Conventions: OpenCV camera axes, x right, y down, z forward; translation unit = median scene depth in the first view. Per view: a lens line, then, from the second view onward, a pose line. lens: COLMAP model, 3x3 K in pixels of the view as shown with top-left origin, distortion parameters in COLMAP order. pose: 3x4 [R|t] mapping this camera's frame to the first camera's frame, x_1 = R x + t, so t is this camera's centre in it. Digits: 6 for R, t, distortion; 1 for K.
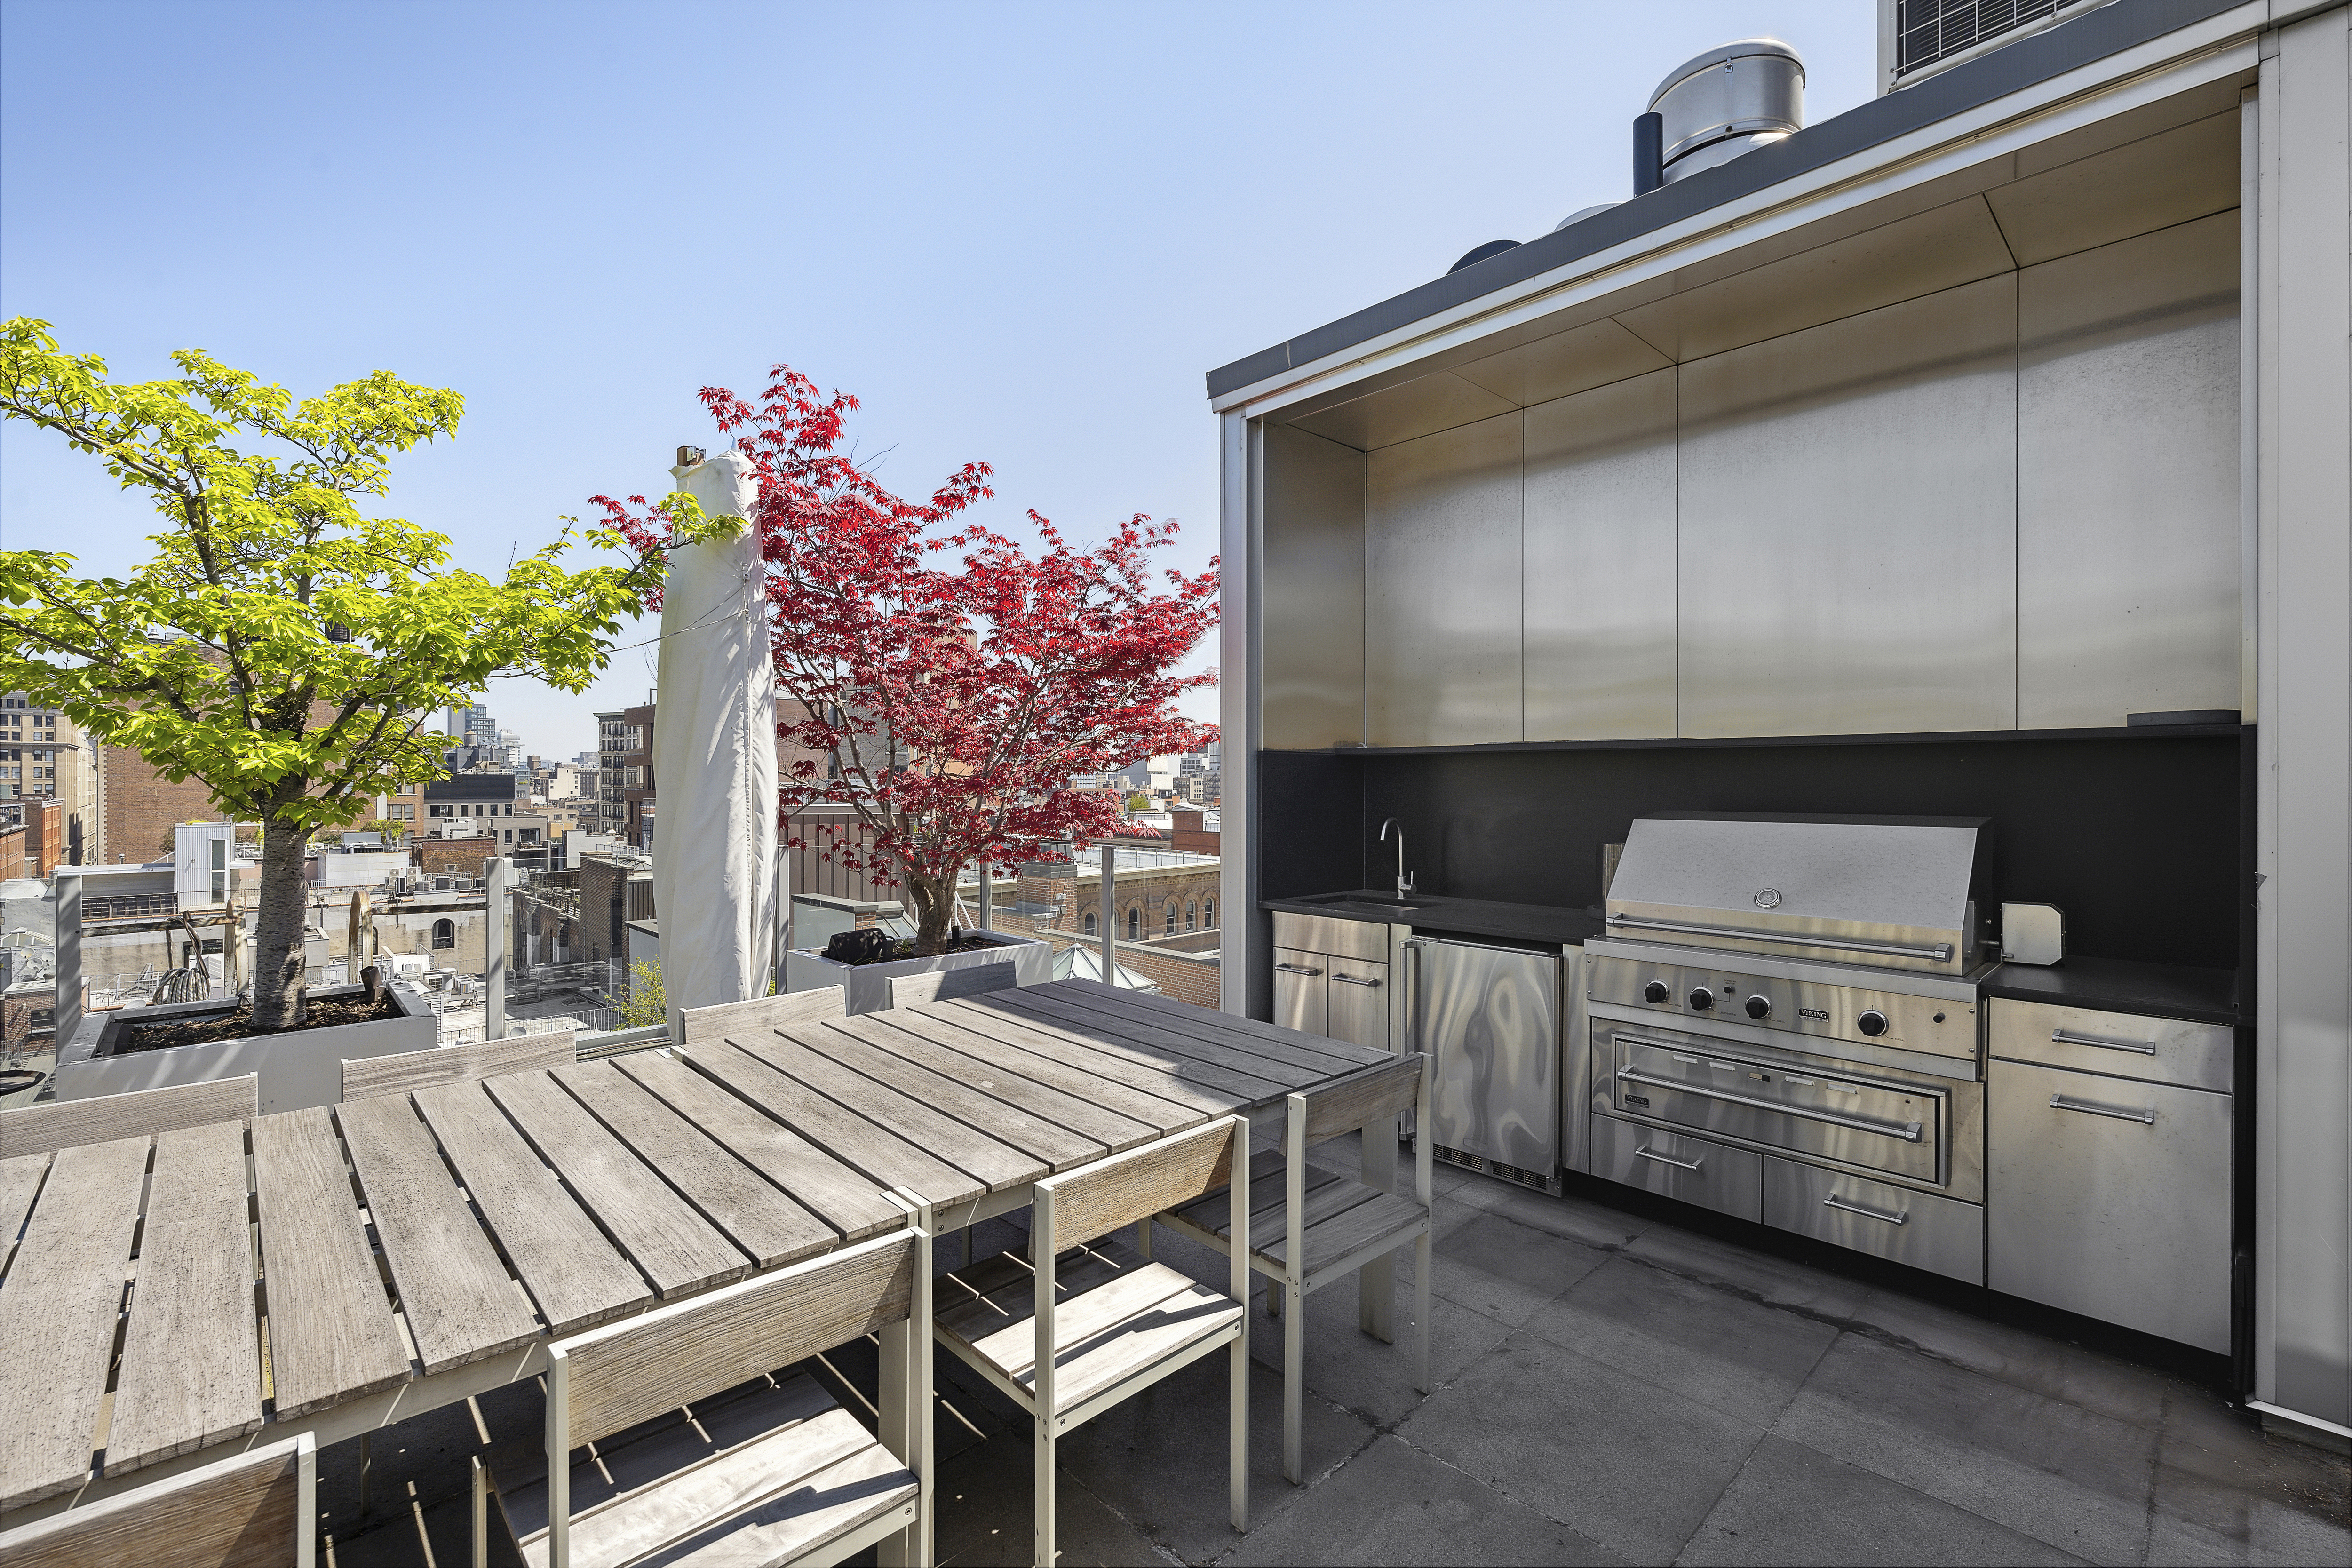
lens RADIAL K [[993.8, 0, 1176.0], [0, 993.8, 784.0], [0, 0, 1]] dist [0.001389, 0.000021]
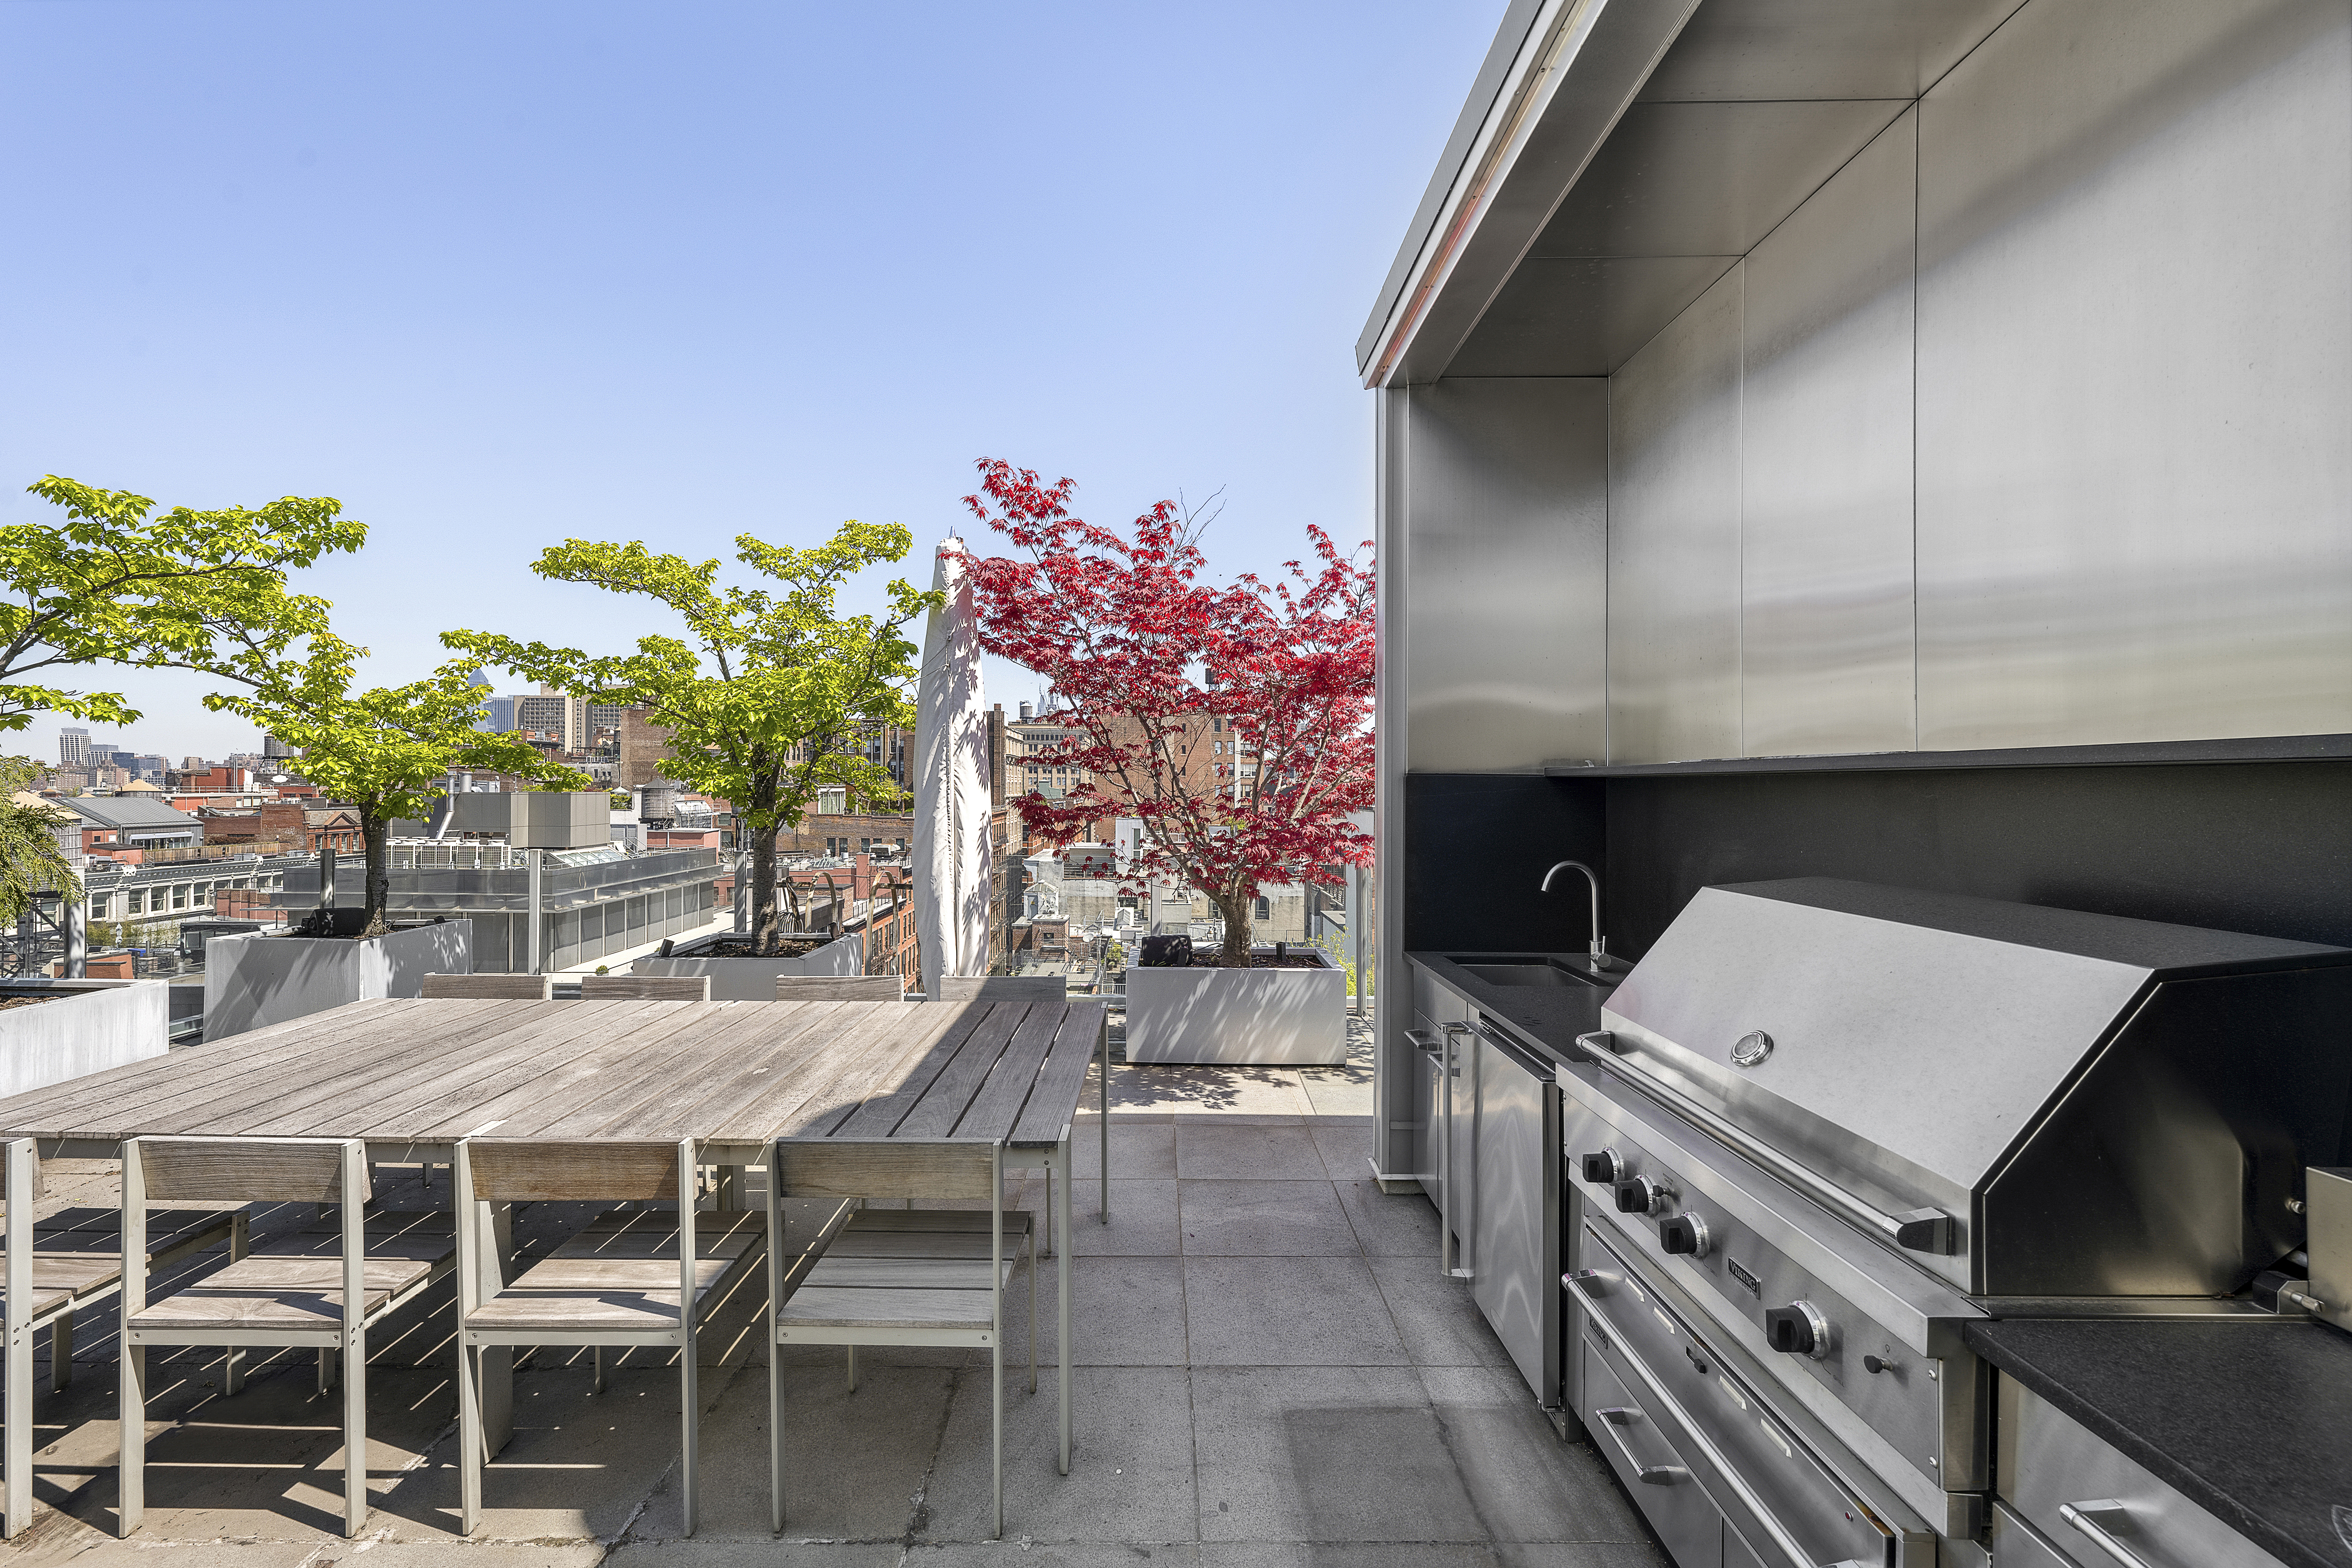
lens RADIAL K [[968.3, 0, 1176.0], [0, 968.3, 784.0], [0, 0, 1]] dist [-0.002278, -0.000438]
pose [[0.731222, 0.002080, -0.682136, 0.598075], [-0.008215, 0.999950, -0.005757, -0.021845], [0.682090, 0.009813, 0.731202, 0.312547]]
